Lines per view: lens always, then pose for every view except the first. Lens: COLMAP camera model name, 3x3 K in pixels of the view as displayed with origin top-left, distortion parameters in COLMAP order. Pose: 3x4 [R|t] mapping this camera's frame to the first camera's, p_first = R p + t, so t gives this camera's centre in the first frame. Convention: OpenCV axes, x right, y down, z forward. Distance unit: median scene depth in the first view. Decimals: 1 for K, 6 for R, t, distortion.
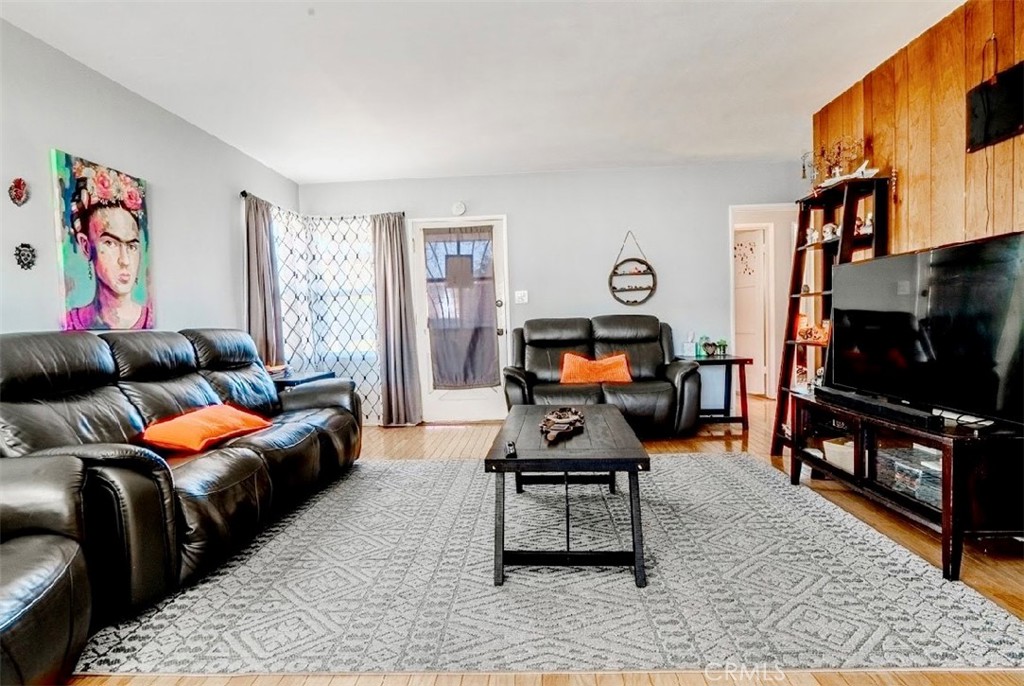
lens RADIAL K [[529.4, 0, 509.2], [0, 529.4, 348.0], [0, 0, 1]] dist [0.000377, 0.000679]
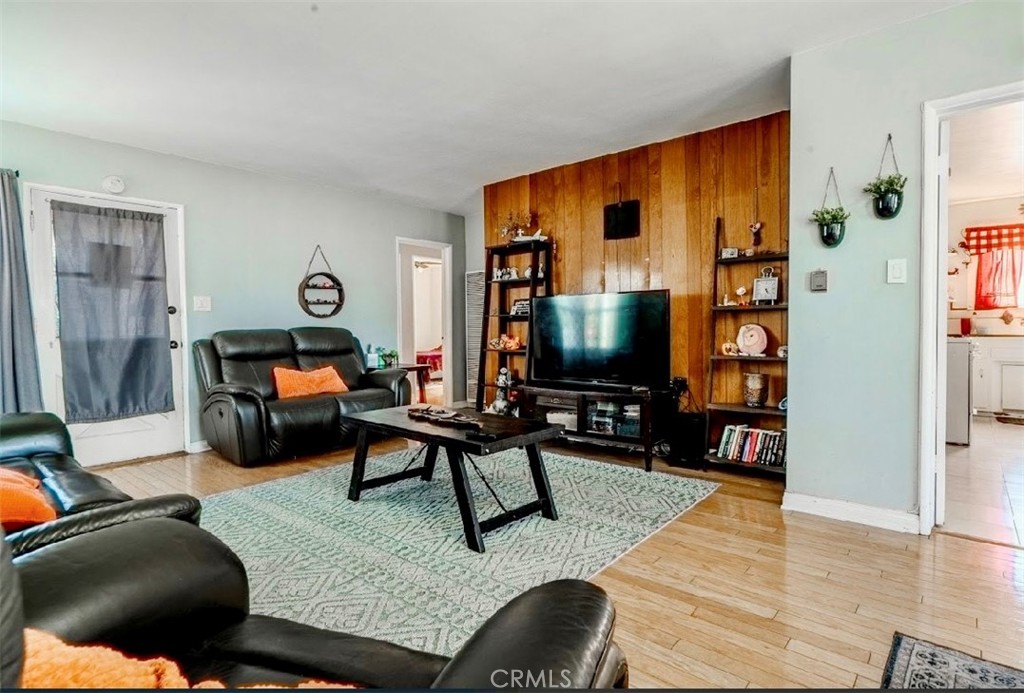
lens RADIAL K [[535.4, 0, 511.8], [0, 535.4, 342.4], [0, 0, 1]] dist [-0.003710, 0.000534]
pose [[0.611237, 0.000848, 0.791447, -0.389428], [0.034263, 0.999034, -0.027532, 0.007401], [-0.790706, 0.043946, 0.610617, 0.086605]]
